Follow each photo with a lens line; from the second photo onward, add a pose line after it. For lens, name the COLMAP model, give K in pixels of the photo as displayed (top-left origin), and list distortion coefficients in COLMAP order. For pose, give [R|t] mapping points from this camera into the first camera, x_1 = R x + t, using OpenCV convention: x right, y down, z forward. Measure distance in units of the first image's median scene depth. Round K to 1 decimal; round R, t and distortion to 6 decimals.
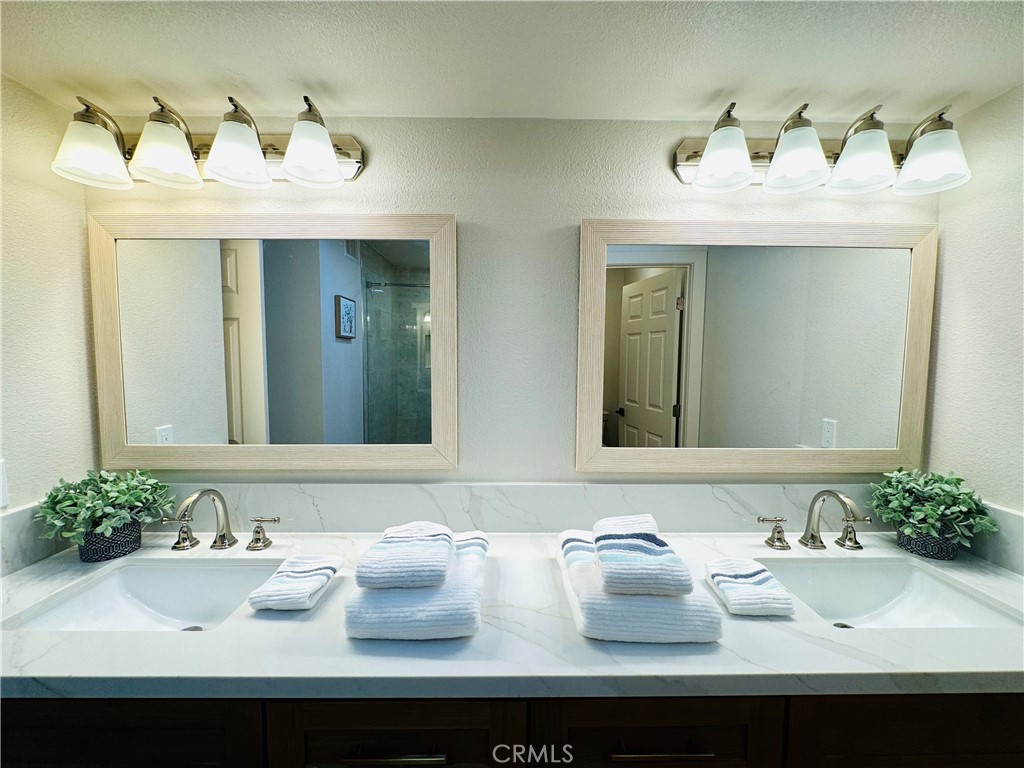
lens RADIAL K [[410.8, 0, 513.0], [0, 410.8, 382.0], [0, 0, 1]] dist [-0.004798, 0.000313]
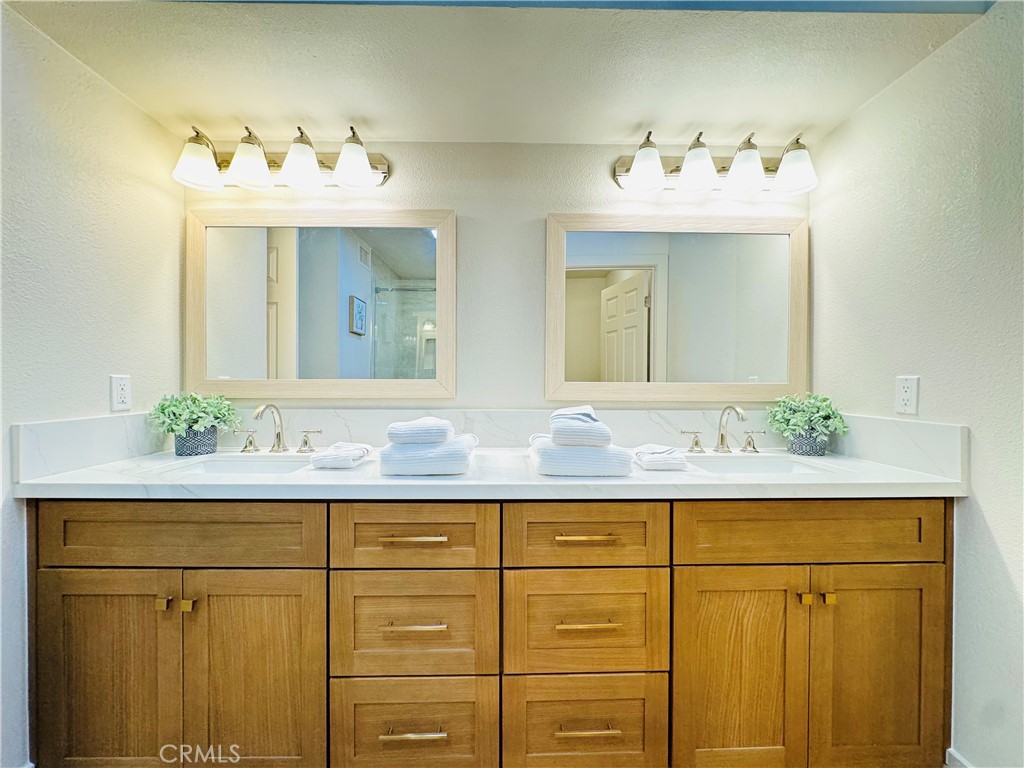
lens RADIAL K [[410.8, 0, 510.9], [0, 410.8, 381.8], [0, 0, 1]] dist [-0.004798, 0.000313]
pose [[0.999995, -0.000424, 0.003013, 0.042586], [0.000609, 0.998094, -0.061703, 0.257873], [-0.002981, 0.061705, 0.998090, -0.345038]]
